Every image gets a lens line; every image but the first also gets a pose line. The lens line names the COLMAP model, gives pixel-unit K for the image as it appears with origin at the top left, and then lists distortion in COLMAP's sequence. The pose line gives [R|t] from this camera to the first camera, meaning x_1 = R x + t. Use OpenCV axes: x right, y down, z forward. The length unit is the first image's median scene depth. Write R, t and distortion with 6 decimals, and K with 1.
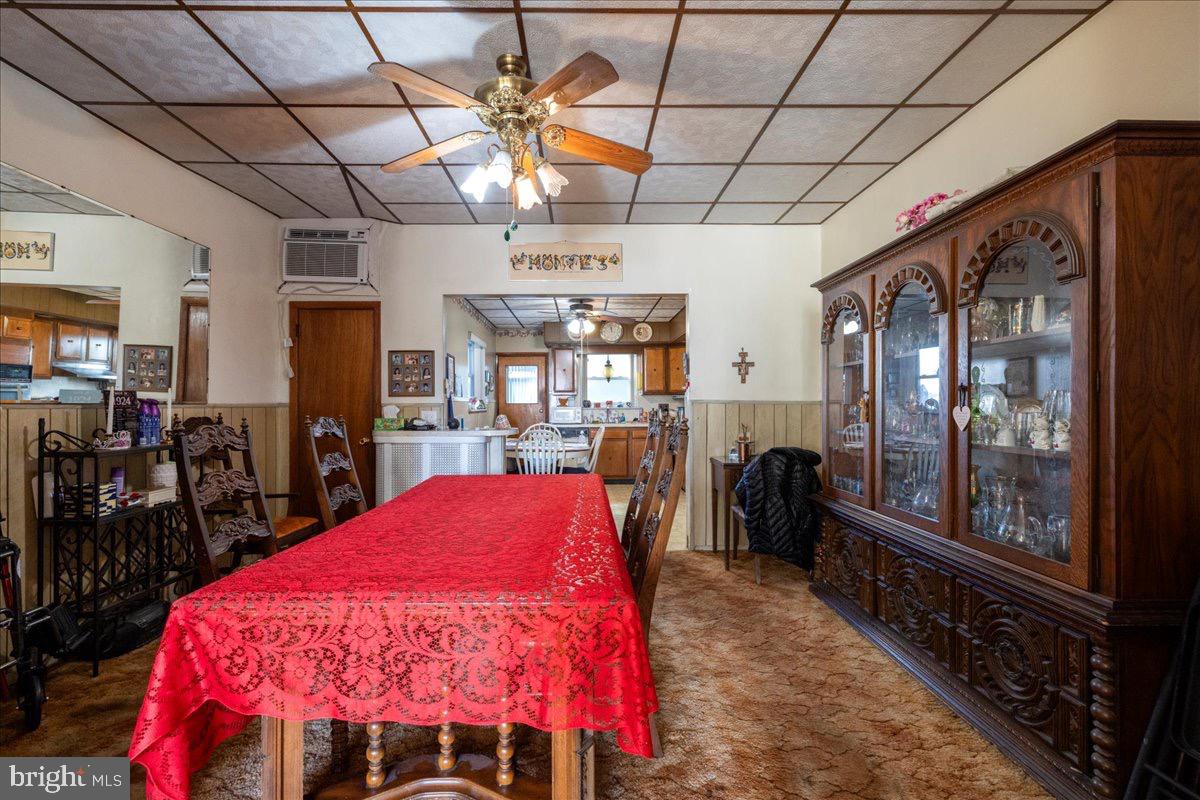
lens RADIAL K [[511.2, 0, 595.4], [0, 511.2, 405.8], [0, 0, 1]] dist [0.000550, 0.000021]
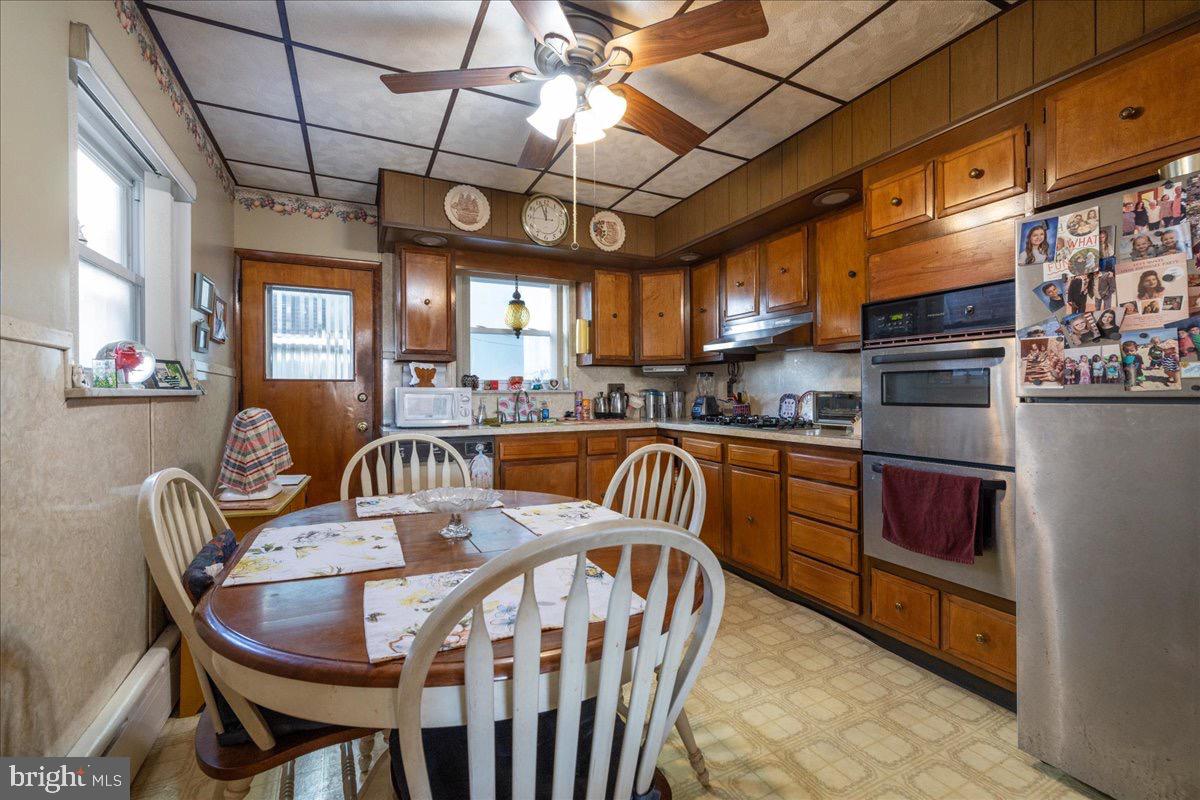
lens RADIAL K [[500.1, 0, 598.7], [0, 500.1, 393.4], [0, 0, 1]] dist [0.001248, 0.000114]
pose [[0.909031, 0.001770, 0.416724, -0.149338], [0.000027, 0.999991, -0.004306, 0.012244], [-0.416728, 0.003926, 0.909023, 0.794698]]
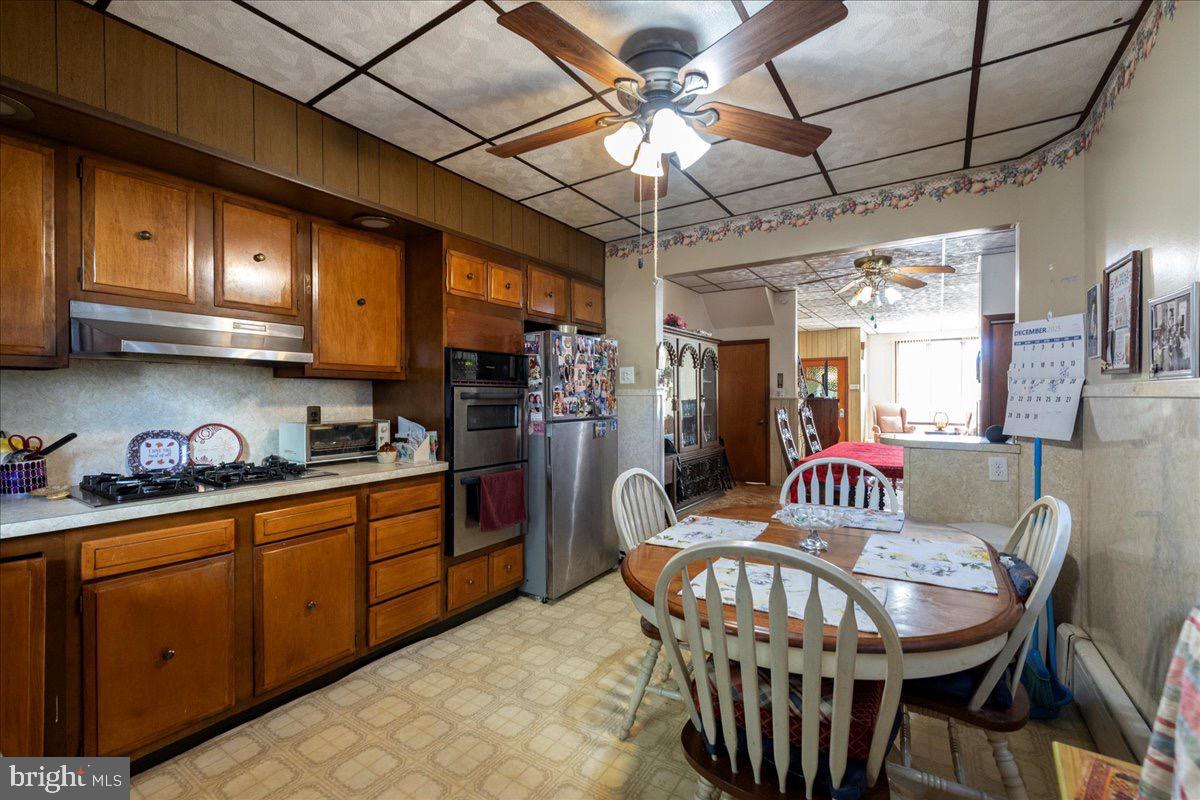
lens RADIAL K [[511.2, 0, 595.4], [0, 511.2, 405.8], [0, 0, 1]] dist [0.000550, 0.000021]
pose [[-0.814131, -0.000221, 0.580681, -0.182872], [0.010280, 0.999838, 0.014793, -0.011181], [-0.580590, 0.018013, -0.813997, 1.376046]]
